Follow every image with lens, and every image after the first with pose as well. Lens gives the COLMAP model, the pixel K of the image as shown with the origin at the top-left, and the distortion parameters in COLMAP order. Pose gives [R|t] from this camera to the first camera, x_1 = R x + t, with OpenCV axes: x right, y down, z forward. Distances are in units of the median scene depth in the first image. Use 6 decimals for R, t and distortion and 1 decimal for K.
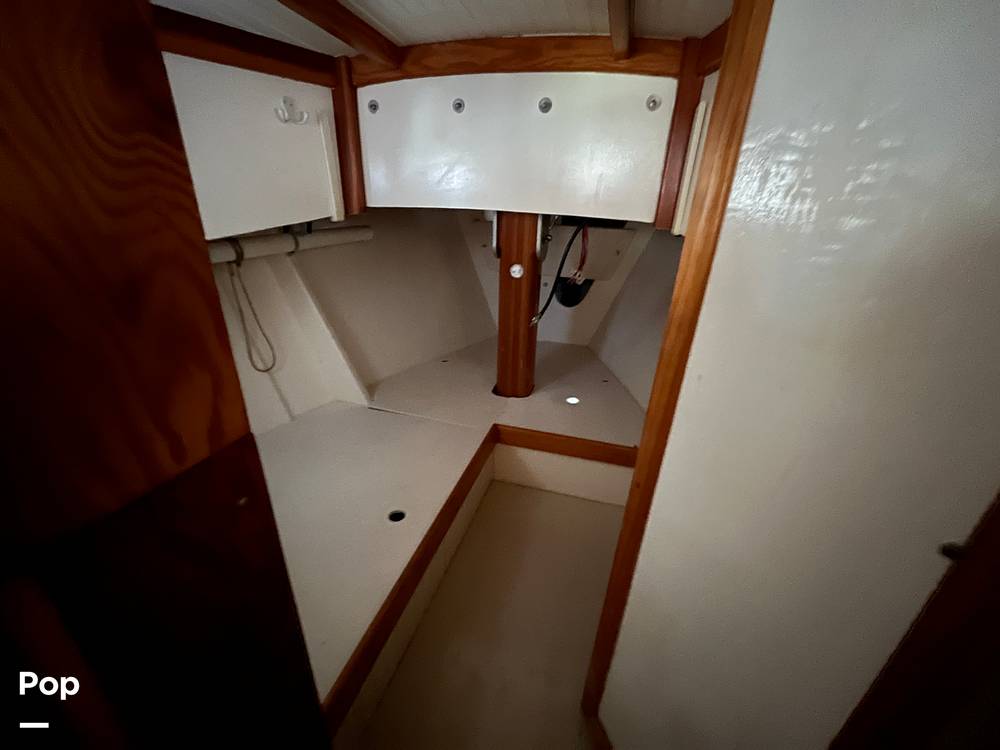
lens RADIAL K [[407.8, 0, 500.0], [0, 407.8, 375.0], [0, 0, 1]] dist [-0.003513, -0.000157]
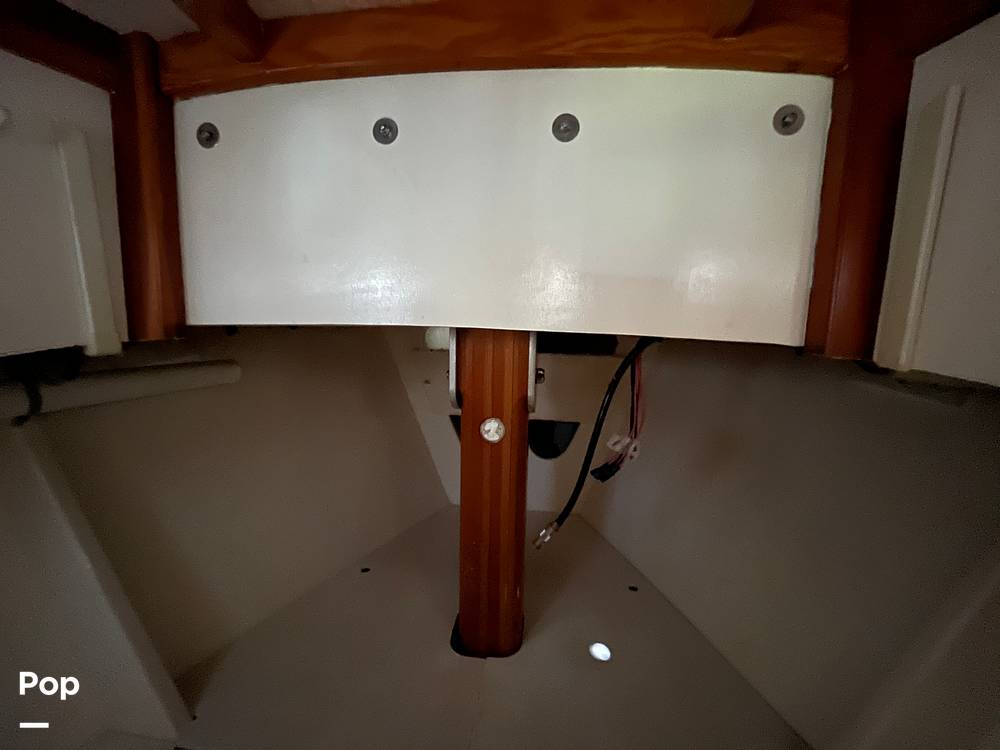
lens RADIAL K [[406.5, 0, 493.9], [0, 406.5, 372.1], [0, 0, 1]] dist [-0.023518, -0.000026]
pose [[0.985158, -0.031835, 0.168674, -0.053182], [0.078189, 0.958012, -0.275860, -0.198869], [-0.152810, 0.284954, 0.946282, 0.509766]]
